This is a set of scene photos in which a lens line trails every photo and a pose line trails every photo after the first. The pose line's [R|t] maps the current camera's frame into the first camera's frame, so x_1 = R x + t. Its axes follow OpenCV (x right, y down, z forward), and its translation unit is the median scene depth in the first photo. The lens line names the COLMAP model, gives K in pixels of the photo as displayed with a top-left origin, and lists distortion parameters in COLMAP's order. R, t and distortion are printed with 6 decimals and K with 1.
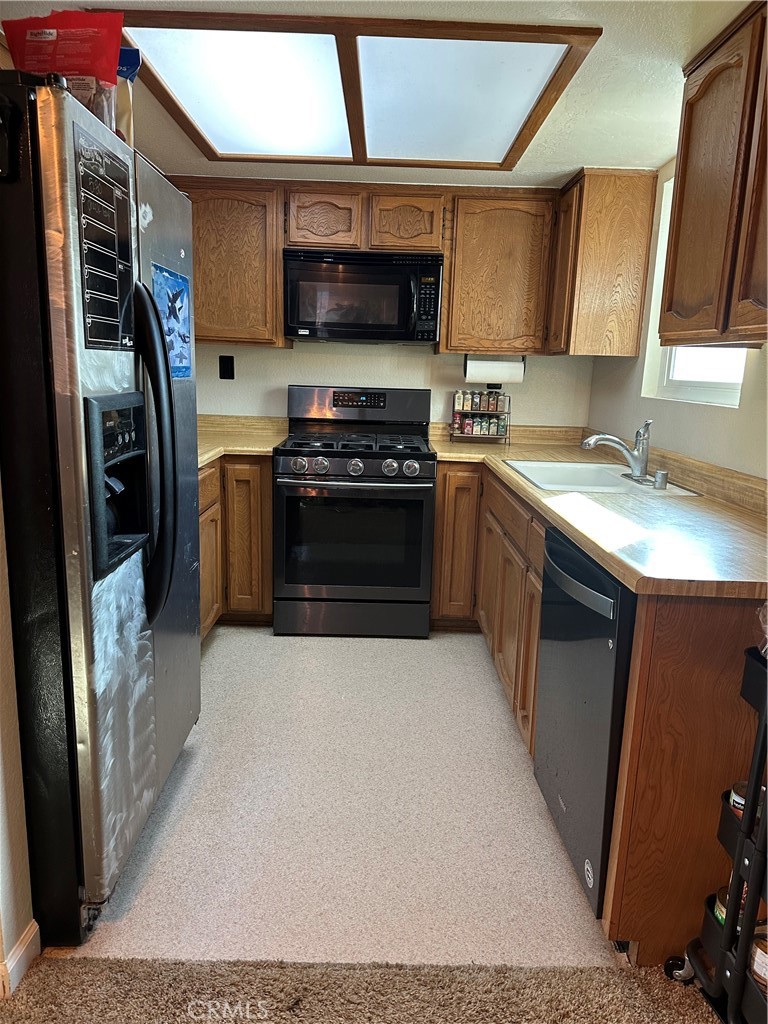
lens RADIAL K [[706.9, 0, 384.0], [0, 706.9, 512.0], [0, 0, 1]] dist [0.152986, -0.271154]
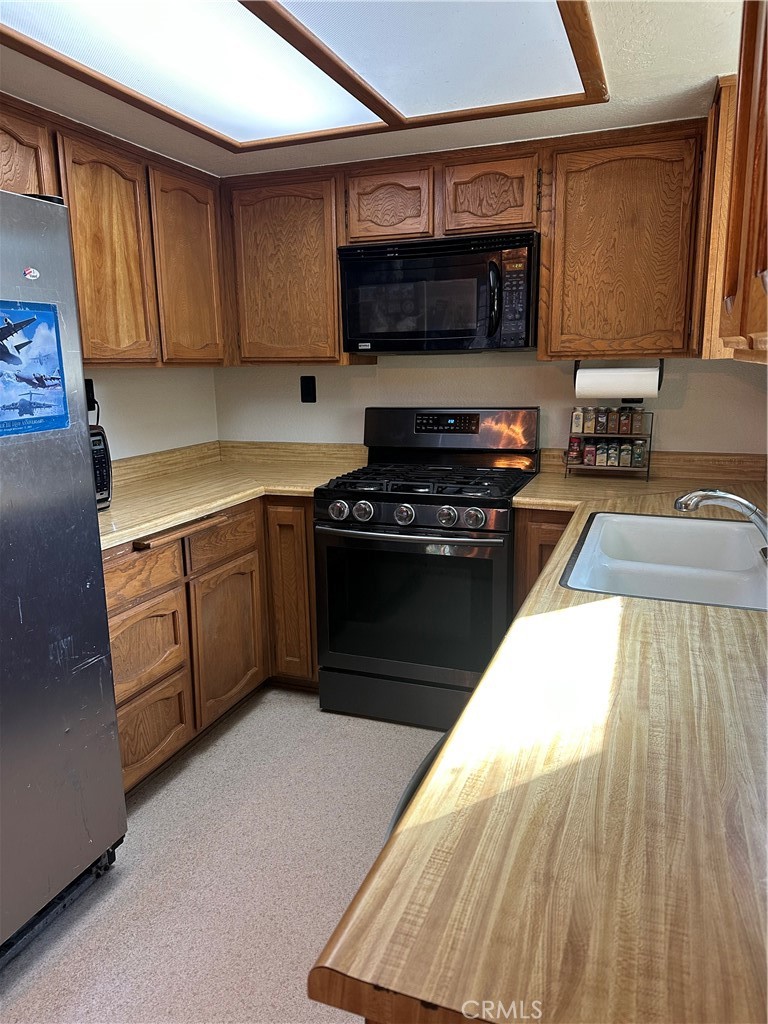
lens RADIAL K [[706.9, 0, 384.0], [0, 706.9, 512.0], [0, 0, 1]] dist [0.152986, -0.271154]
pose [[0.932211, 0.026732, -0.360927, 0.211131], [-0.024239, 0.999641, 0.011432, -0.070651], [0.361103, -0.001909, 0.932524, 0.241326]]
